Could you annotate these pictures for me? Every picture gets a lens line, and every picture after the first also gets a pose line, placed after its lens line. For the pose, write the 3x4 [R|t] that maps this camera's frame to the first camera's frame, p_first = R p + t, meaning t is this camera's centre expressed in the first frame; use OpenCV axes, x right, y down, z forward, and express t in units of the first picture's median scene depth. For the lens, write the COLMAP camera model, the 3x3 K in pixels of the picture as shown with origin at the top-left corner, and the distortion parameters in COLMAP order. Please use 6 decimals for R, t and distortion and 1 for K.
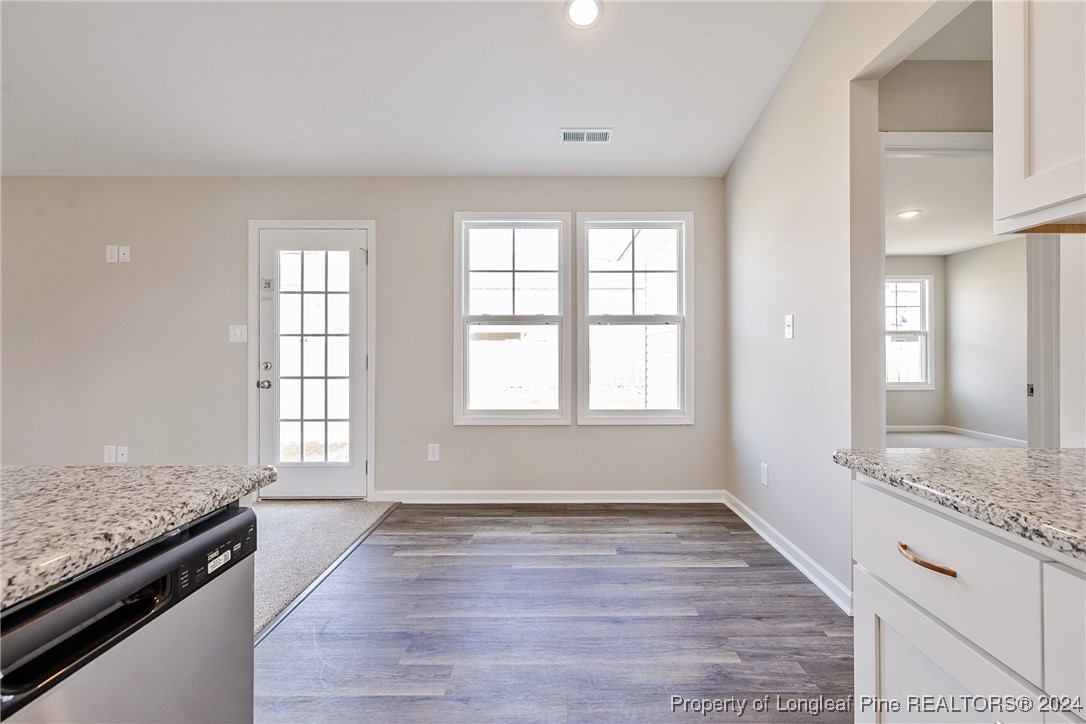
lens RADIAL K [[465.0, 0, 560.4], [0, 465.0, 349.2], [0, 0, 1]] dist [0.003750, 0.000253]
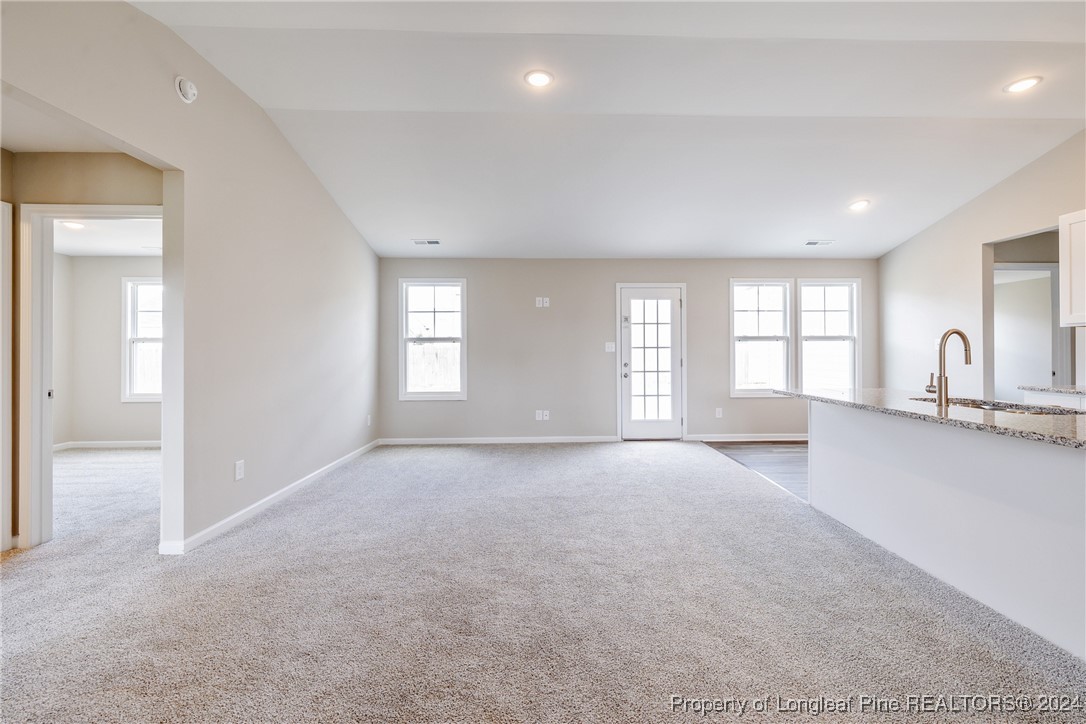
lens RADIAL K [[465.0, 0, 560.4], [0, 465.0, 349.2], [0, 0, 1]] dist [0.003750, 0.000253]
pose [[0.999441, -0.003694, 0.033221, -0.937011], [0.003784, 0.999989, -0.002653, -0.020810], [-0.033211, 0.002778, 0.999445, -0.762476]]
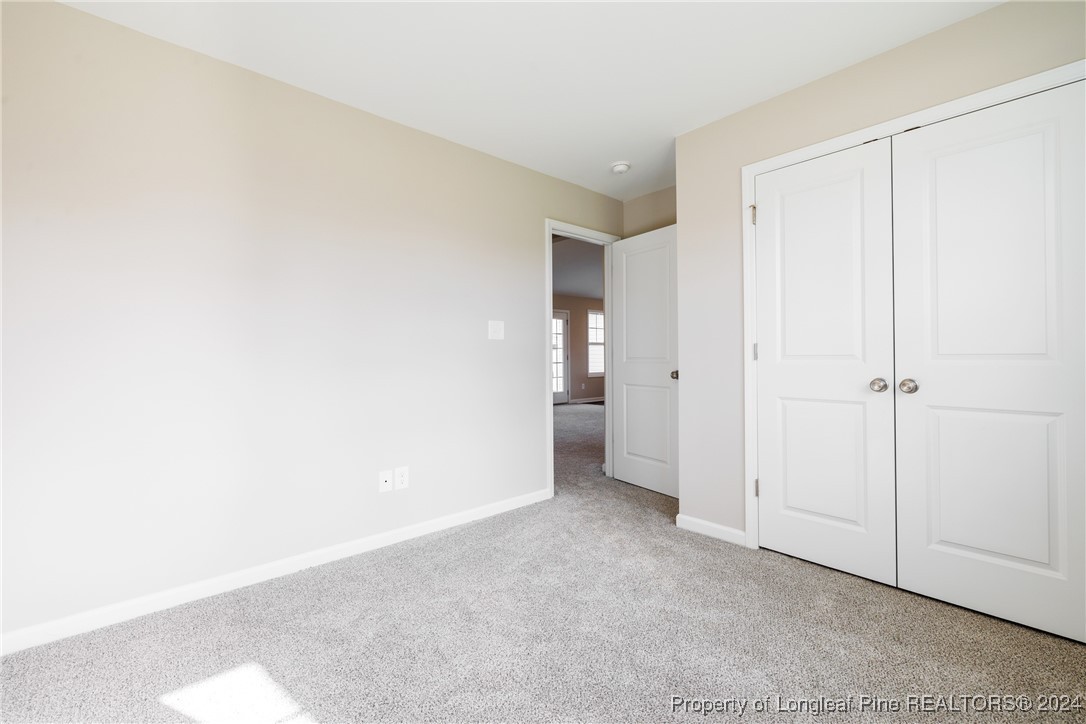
lens RADIAL K [[465.0, 0, 560.4], [0, 465.0, 349.2], [0, 0, 1]] dist [0.003750, 0.000253]
pose [[0.718694, 0.004166, 0.695314, -2.525640], [0.002312, 0.999962, -0.008380, -0.000919], [-0.695322, 0.007630, 0.718658, -1.116270]]
